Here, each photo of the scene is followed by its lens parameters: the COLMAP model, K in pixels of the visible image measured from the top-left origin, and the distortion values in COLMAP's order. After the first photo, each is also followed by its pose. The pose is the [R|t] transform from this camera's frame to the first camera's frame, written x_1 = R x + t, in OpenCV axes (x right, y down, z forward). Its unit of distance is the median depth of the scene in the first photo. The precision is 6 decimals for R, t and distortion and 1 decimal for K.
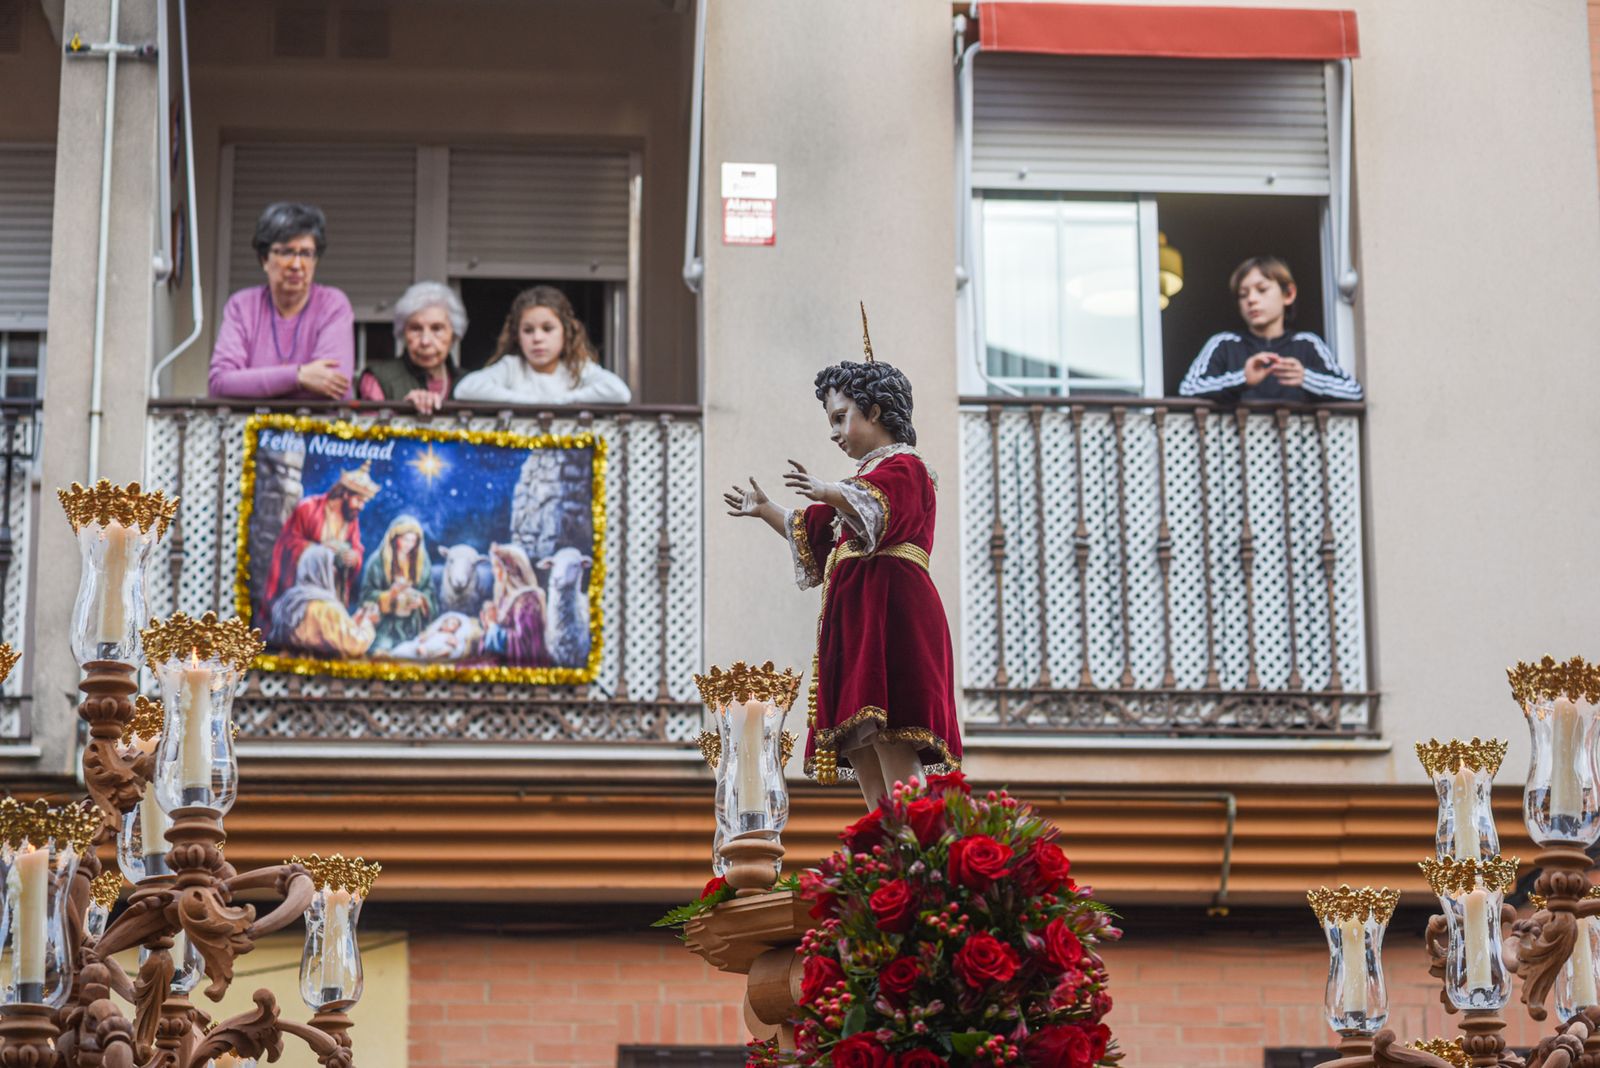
lens RADIAL K [[4684.2, 0, 800.0], [0, 4684.2, 534.0], [0, 0, 1]] dist [-0.017683, -0.849511]
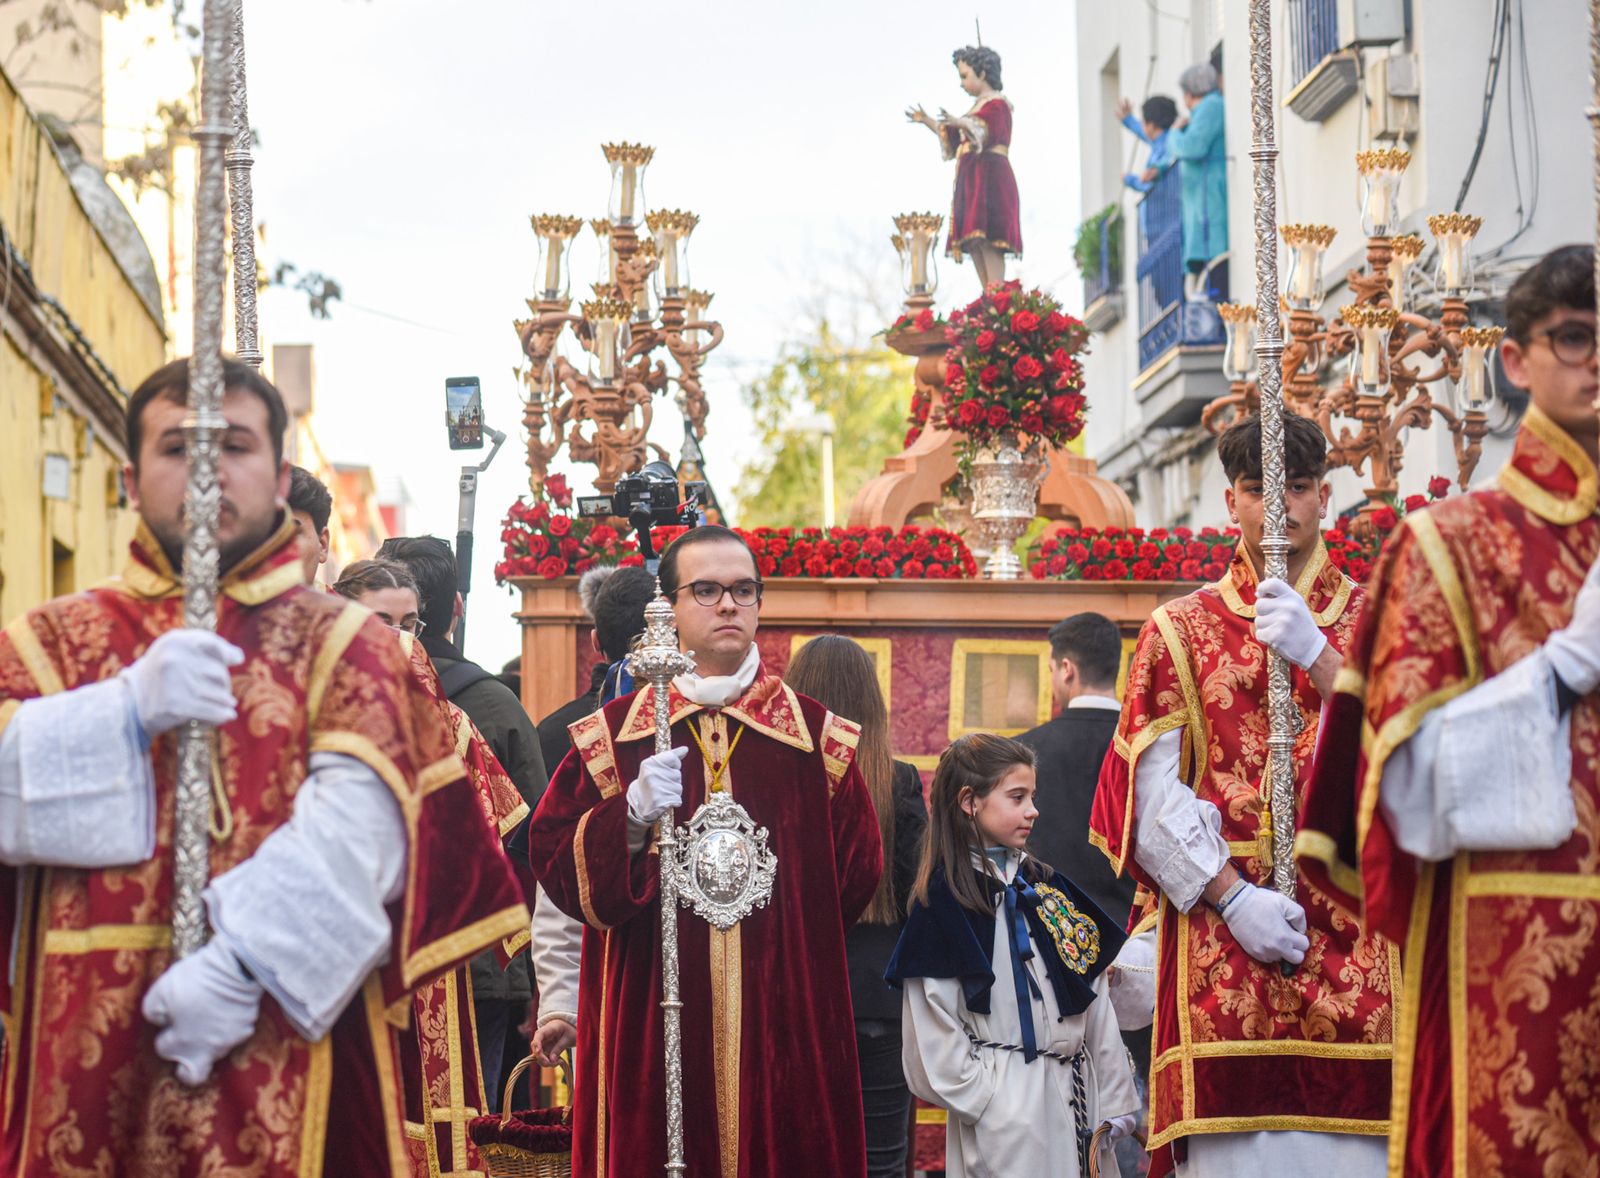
lens RADIAL K [[4850.7, 0, 800.0], [0, 4850.7, 589.0], [0, 0, 1]] dist [-0.015403, 0.480214]
pose [[0.999669, 0.006613, -0.024849, -0.002160], [-0.002345, 0.985780, 0.168027, -0.038728], [0.025607, -0.167913, 0.985469, -0.261078]]
